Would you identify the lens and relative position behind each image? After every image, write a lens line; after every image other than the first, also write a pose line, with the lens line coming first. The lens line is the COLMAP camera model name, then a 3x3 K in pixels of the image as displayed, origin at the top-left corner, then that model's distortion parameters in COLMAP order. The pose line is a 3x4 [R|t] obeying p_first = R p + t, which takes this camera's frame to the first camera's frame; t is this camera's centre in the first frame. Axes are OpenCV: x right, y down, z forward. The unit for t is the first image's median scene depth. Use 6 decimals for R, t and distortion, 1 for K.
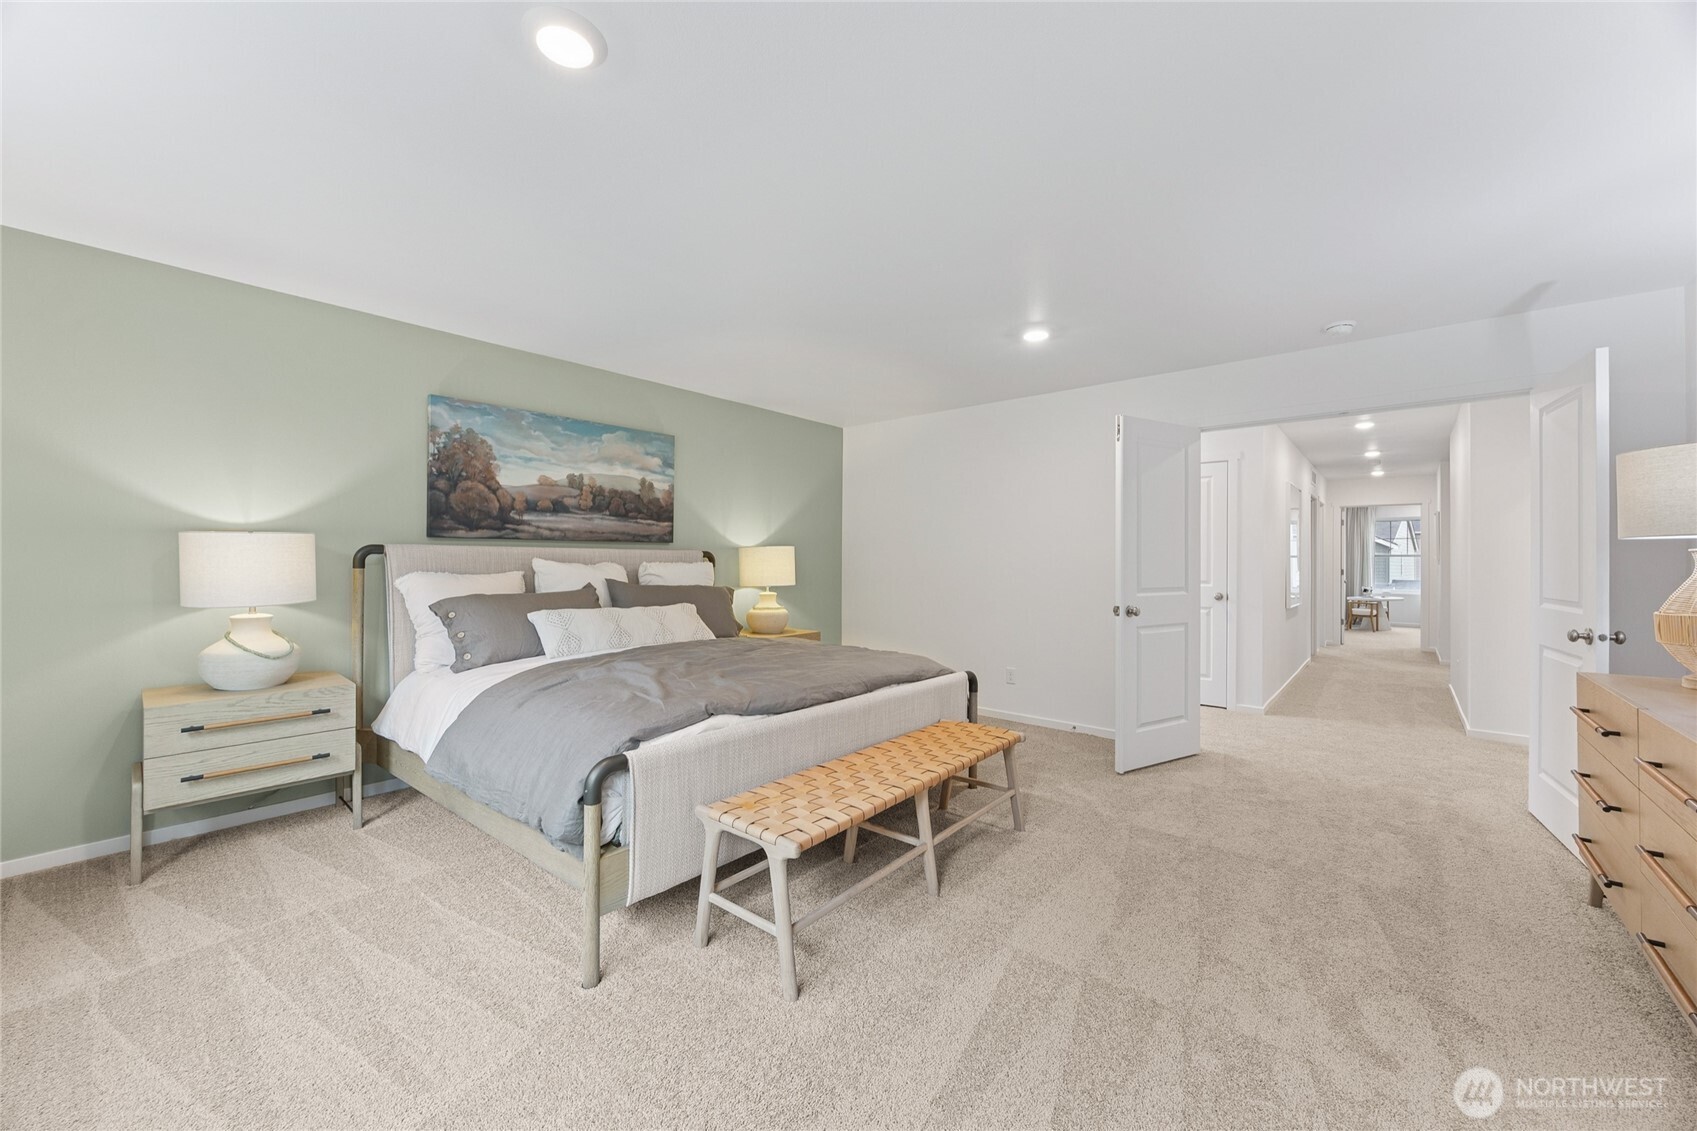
lens RADIAL K [[675.1, 0, 843.4], [0, 675.1, 569.8], [0, 0, 1]] dist [-0.020979, -0.000759]
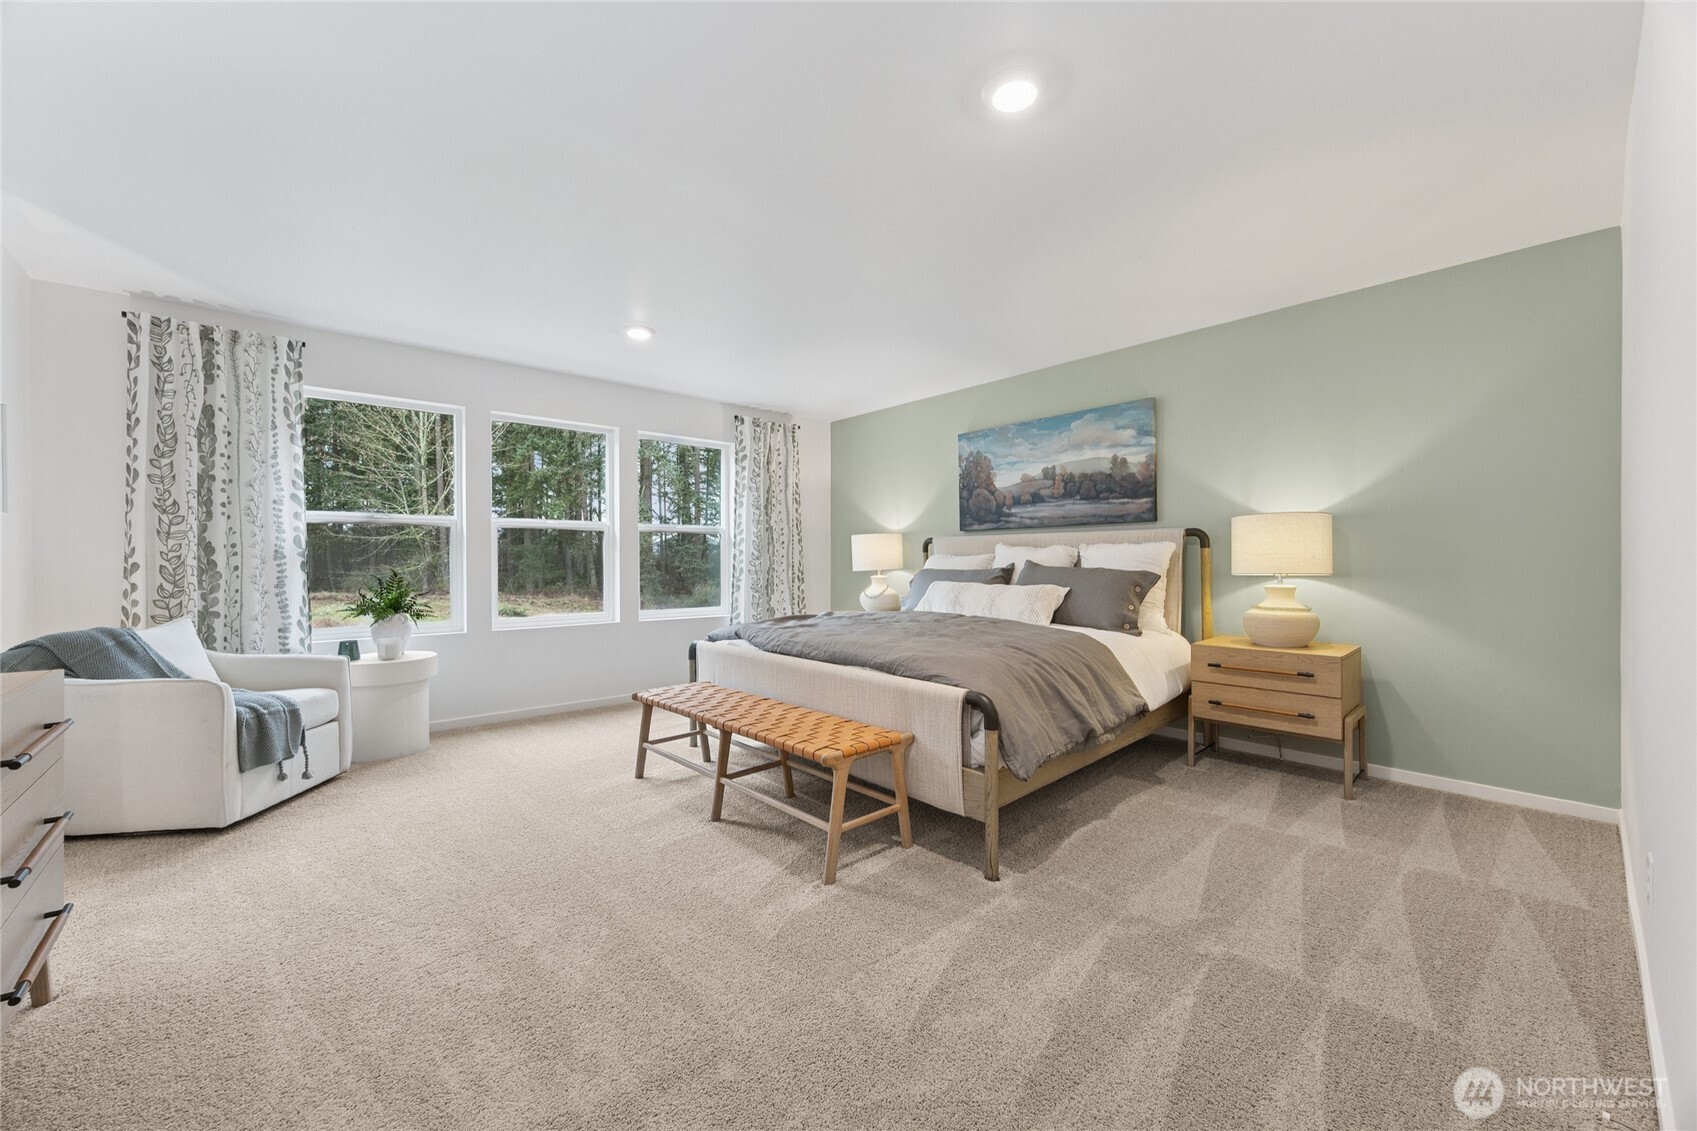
lens RADIAL K [[675.1, 0, 836.4], [0, 675.1, 561.4], [0, 0, 1]] dist [-0.020979, -0.000759]
pose [[-0.198679, -0.006259, -0.980045, 0.755569], [-0.014151, 0.999894, -0.003517, 0.022865], [0.979962, 0.013170, -0.198746, 0.871684]]
